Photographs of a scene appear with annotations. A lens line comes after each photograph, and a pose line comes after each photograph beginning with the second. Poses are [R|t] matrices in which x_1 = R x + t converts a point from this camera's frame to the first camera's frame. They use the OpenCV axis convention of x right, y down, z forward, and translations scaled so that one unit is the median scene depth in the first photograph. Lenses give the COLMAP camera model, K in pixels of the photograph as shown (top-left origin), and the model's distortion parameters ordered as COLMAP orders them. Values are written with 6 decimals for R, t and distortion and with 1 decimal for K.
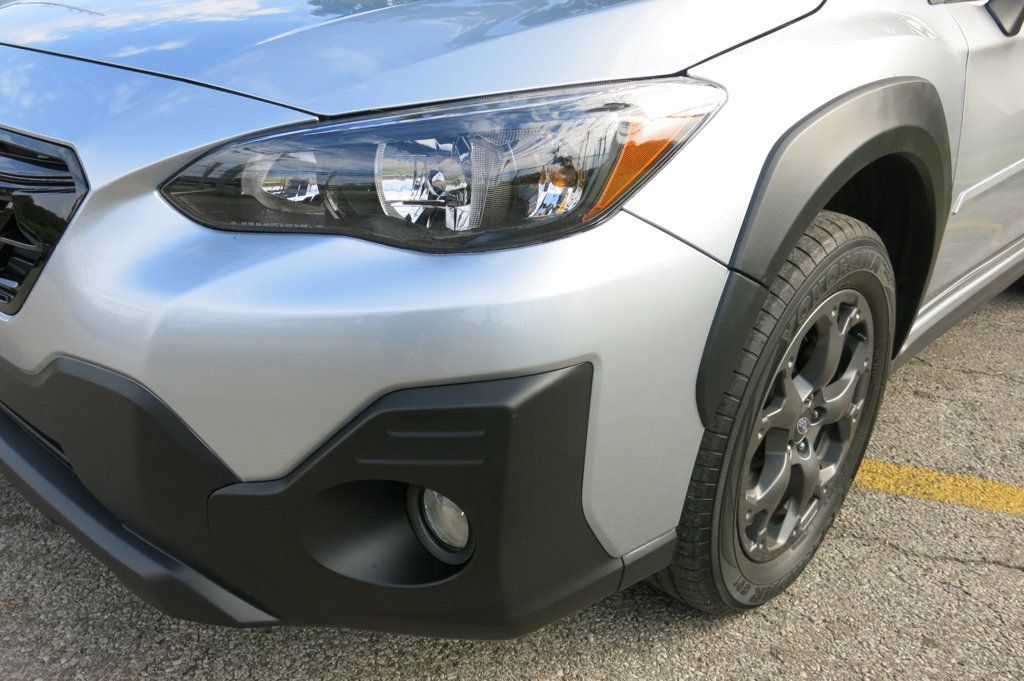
lens RADIAL K [[857.8, 0, 518.0], [0, 857.8, 346.2], [0, 0, 1]] dist [-0.012221, -0.003988]
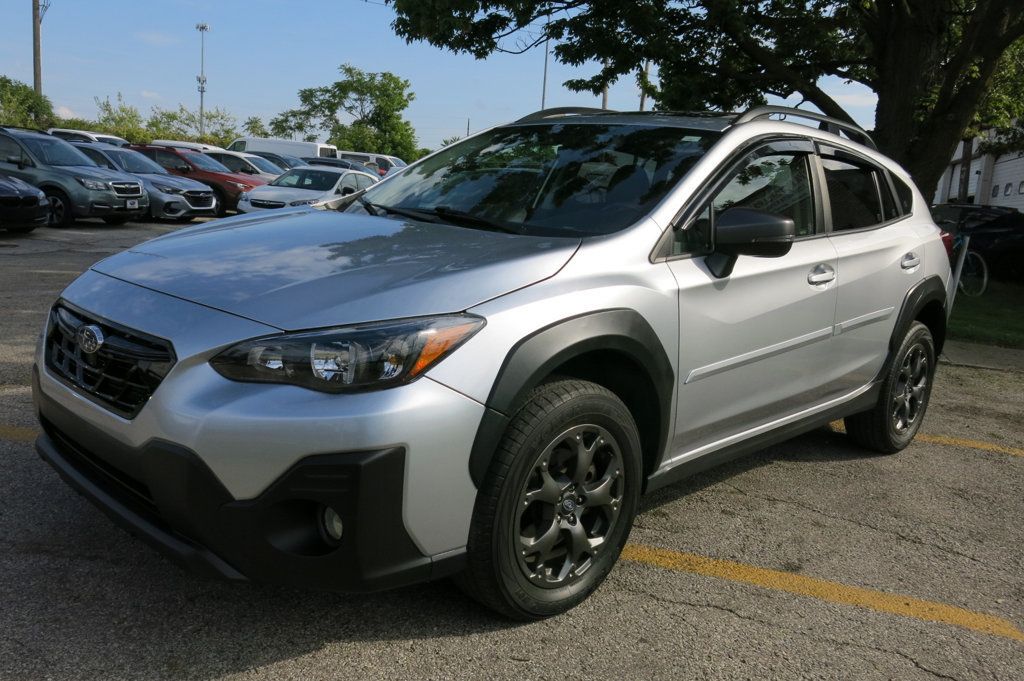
lens RADIAL K [[857.8, 0, 518.0], [0, 857.8, 346.2], [0, 0, 1]] dist [-0.012221, -0.003988]
pose [[0.999599, 0.022219, -0.017531, 0.350528], [-0.025154, 0.981381, -0.190415, 0.150744], [0.012973, 0.190779, 0.981547, -0.990951]]
